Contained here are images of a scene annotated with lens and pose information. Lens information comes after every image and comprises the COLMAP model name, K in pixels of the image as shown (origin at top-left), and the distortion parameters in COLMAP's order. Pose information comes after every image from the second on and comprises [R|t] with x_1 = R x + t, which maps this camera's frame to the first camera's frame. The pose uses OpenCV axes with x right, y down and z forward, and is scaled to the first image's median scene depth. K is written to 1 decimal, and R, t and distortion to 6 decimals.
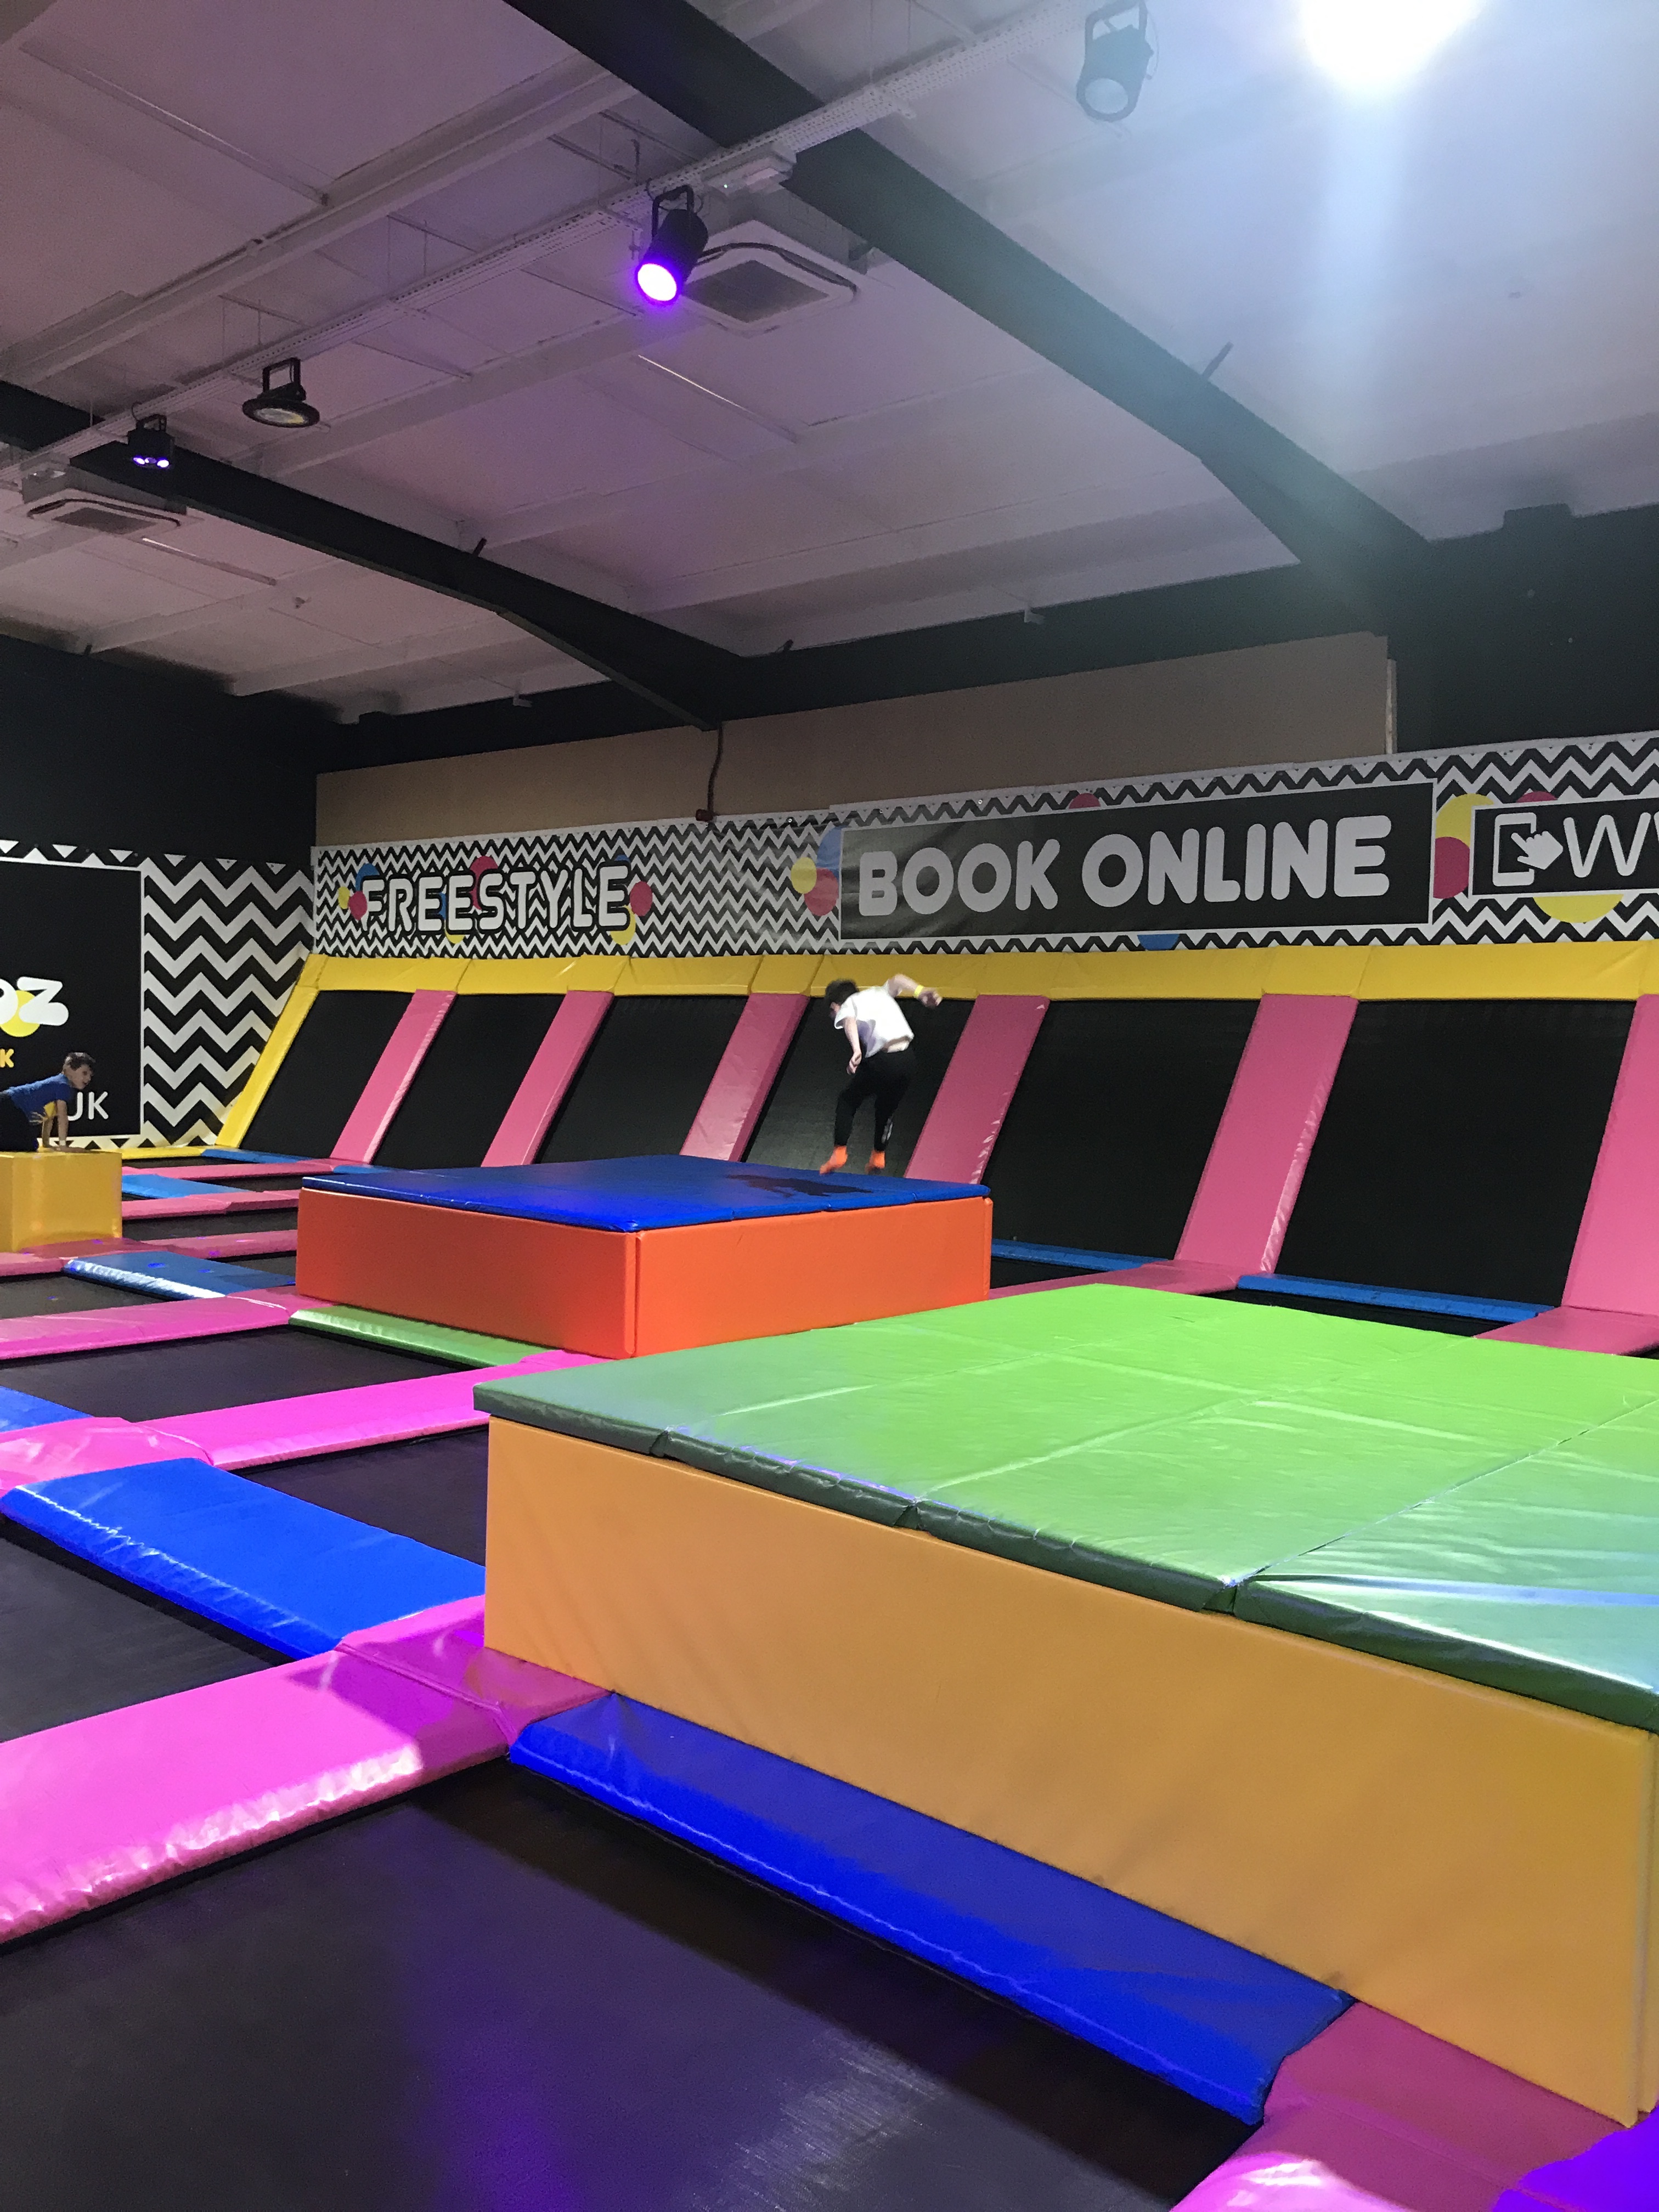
lens RADIAL K [[1812.0, 0, 815.2], [0, 1812.0, 1107.7], [0, 0, 1]] dist [0.152888, -0.479003]
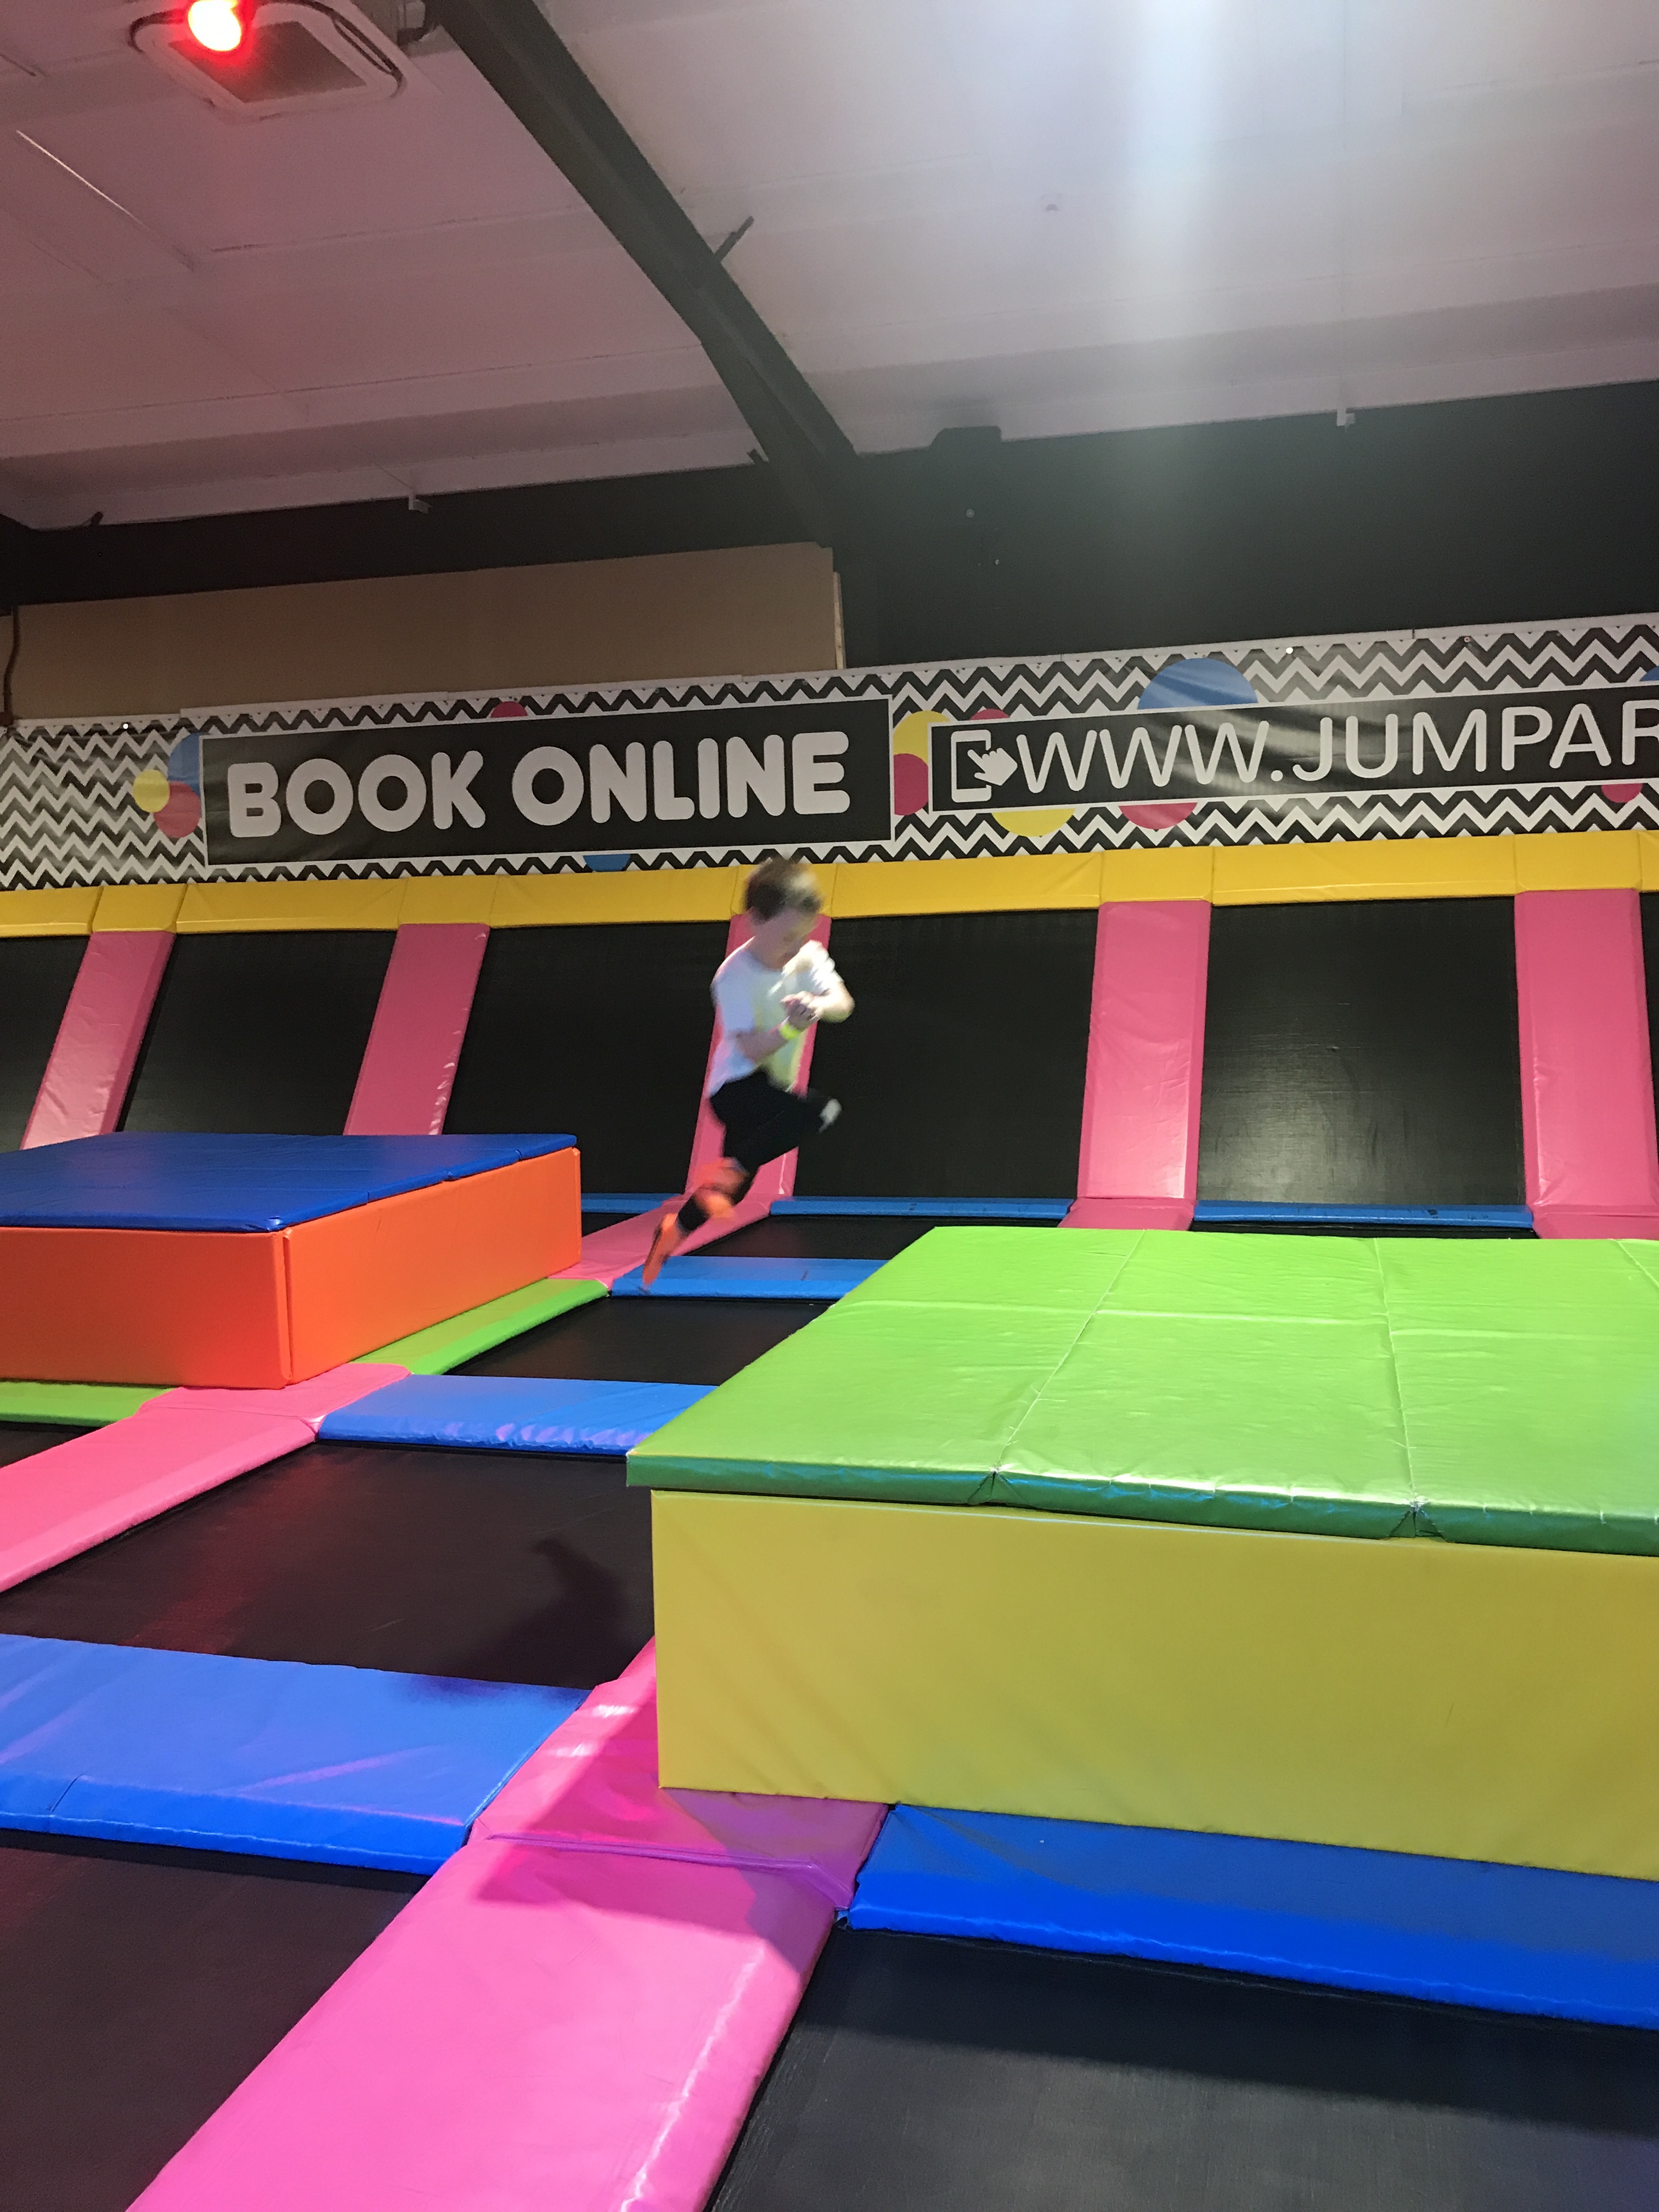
lens RADIAL K [[1813.2, 0, 848.8], [0, 1813.2, 1121.5], [0, 0, 1]] dist [0.152544, -0.472707]
pose [[0.883459, -0.078755, 0.461841, -0.119765], [0.060771, 0.996705, 0.053713, -0.000300], [-0.464550, -0.019387, 0.885335, 0.082956]]
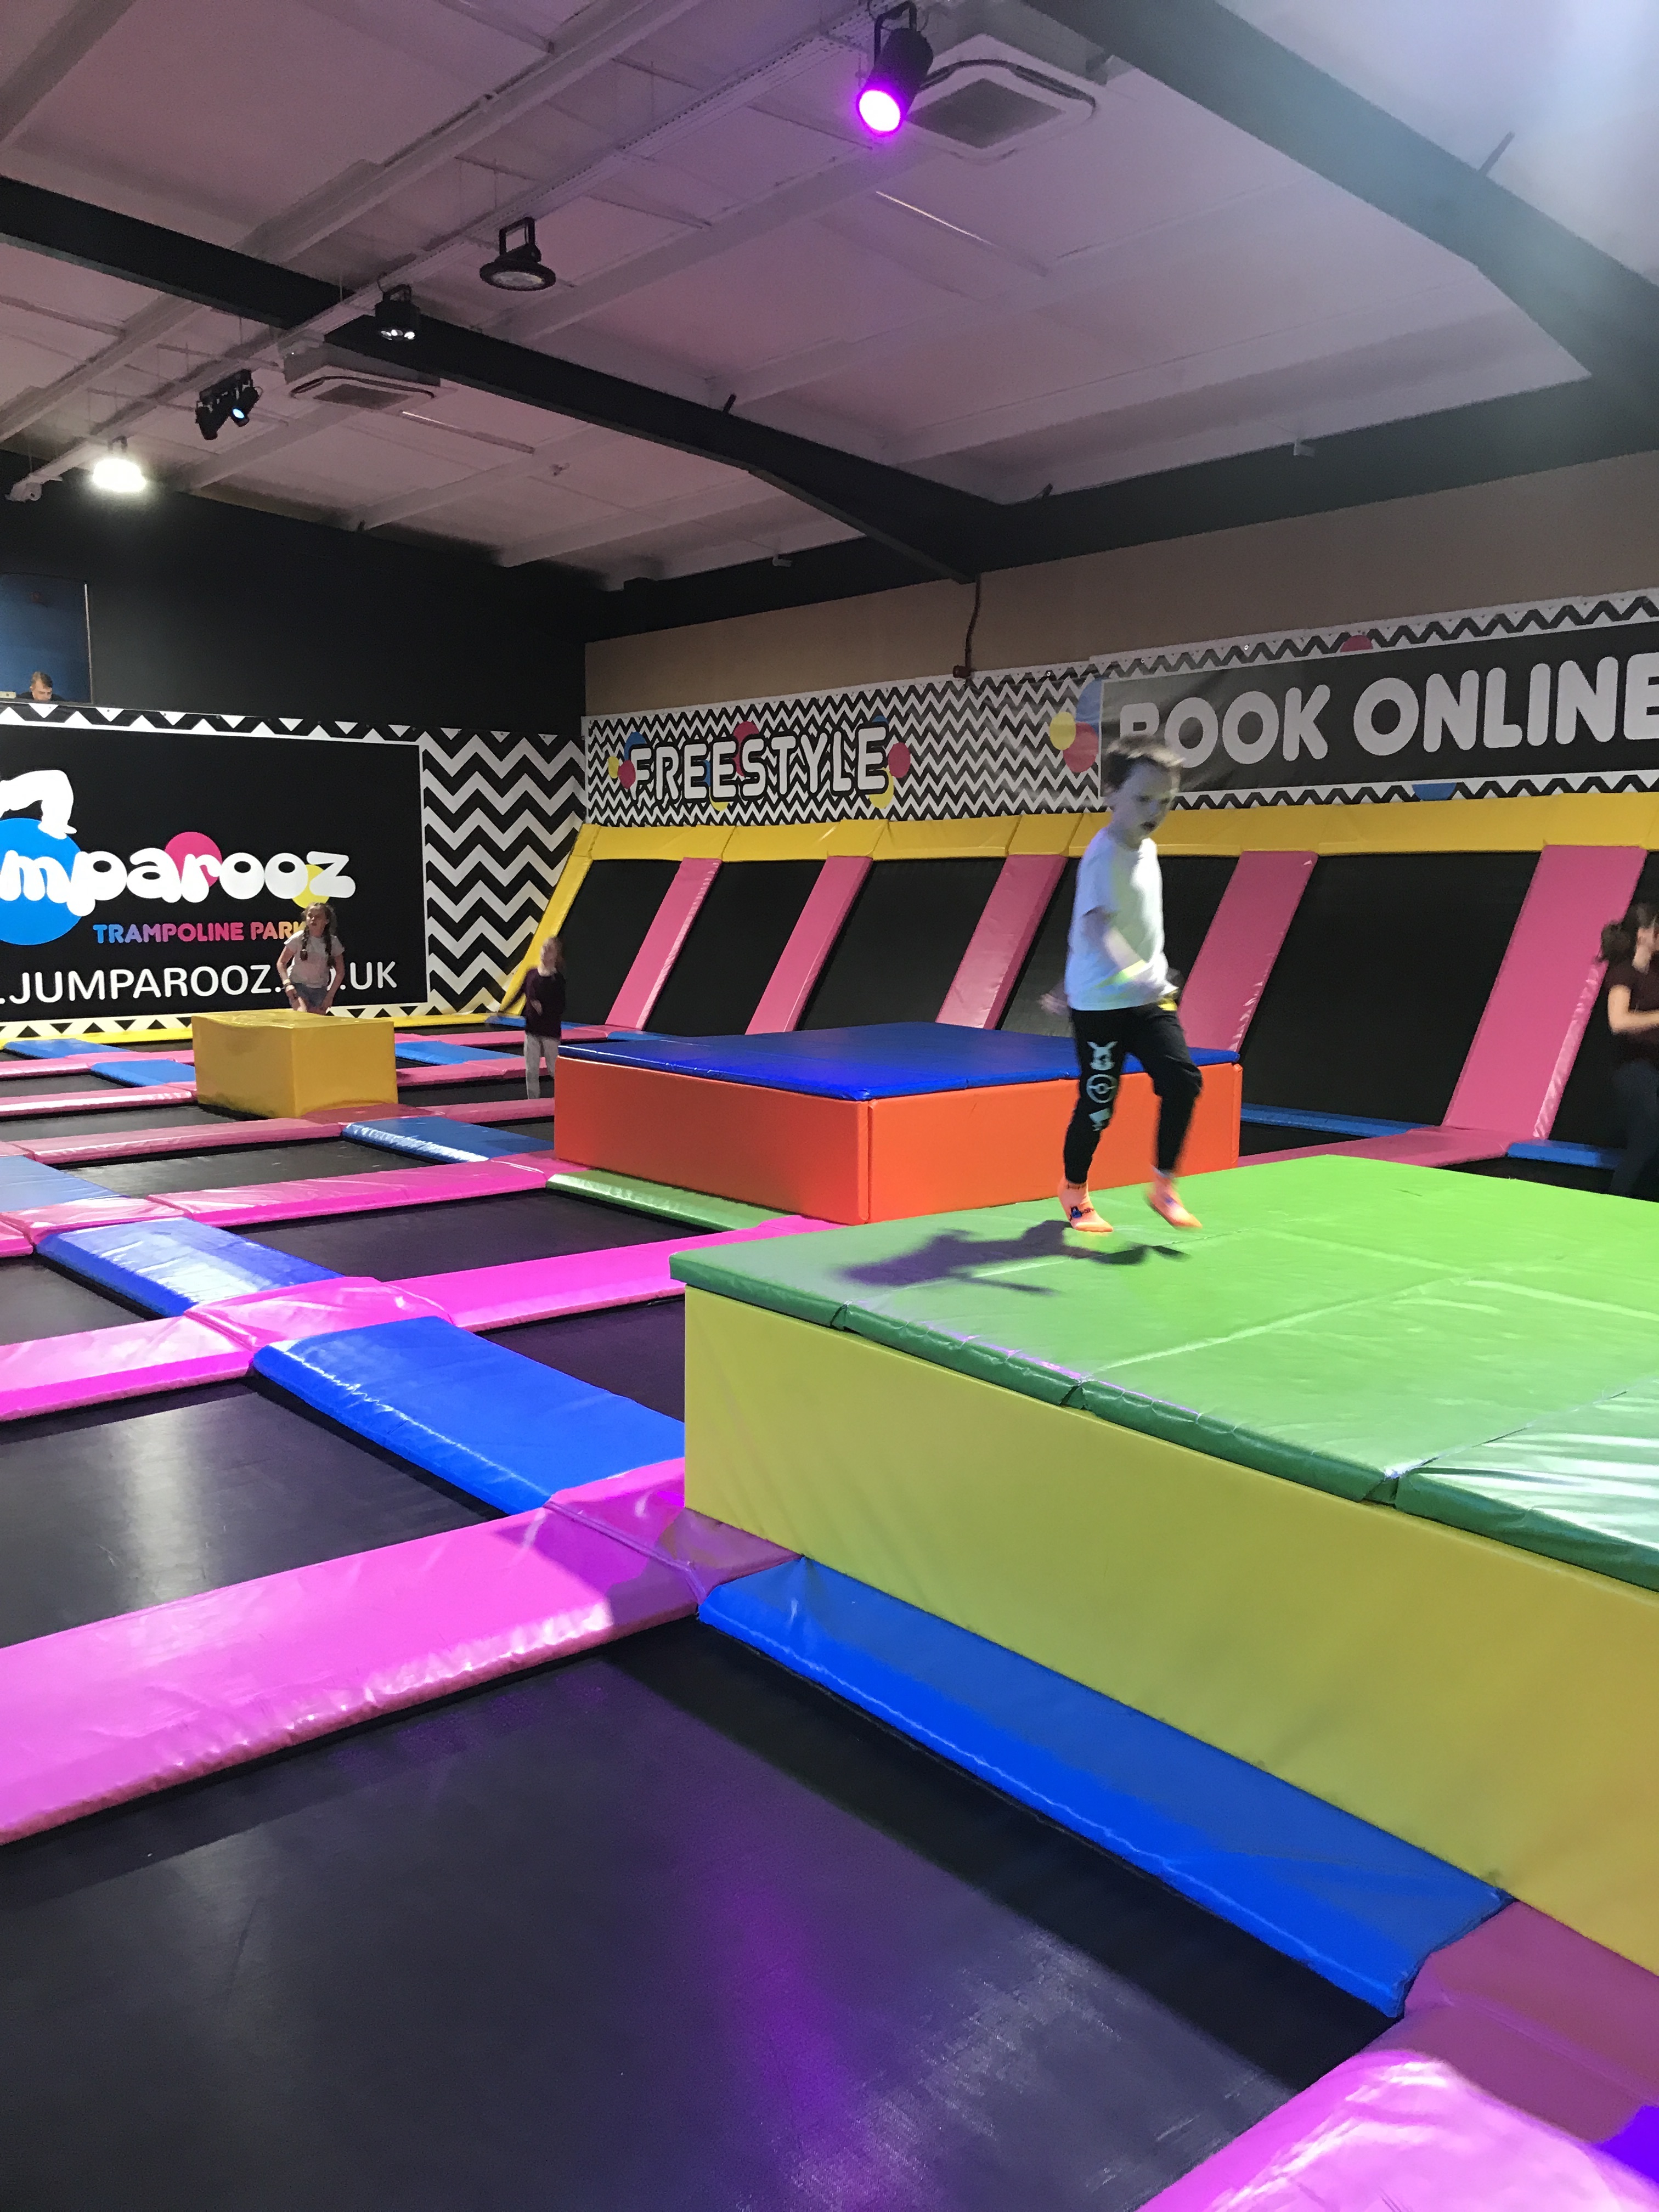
lens RADIAL K [[1810.5, 0, 863.0], [0, 1810.5, 1110.7], [0, 0, 1]] dist [0.113202, -0.285627]
pose [[0.991446, -0.000566, -0.130517, 0.014110], [0.010734, 0.996957, 0.077216, -0.001500], [0.130077, -0.077957, 0.988435, 0.005405]]
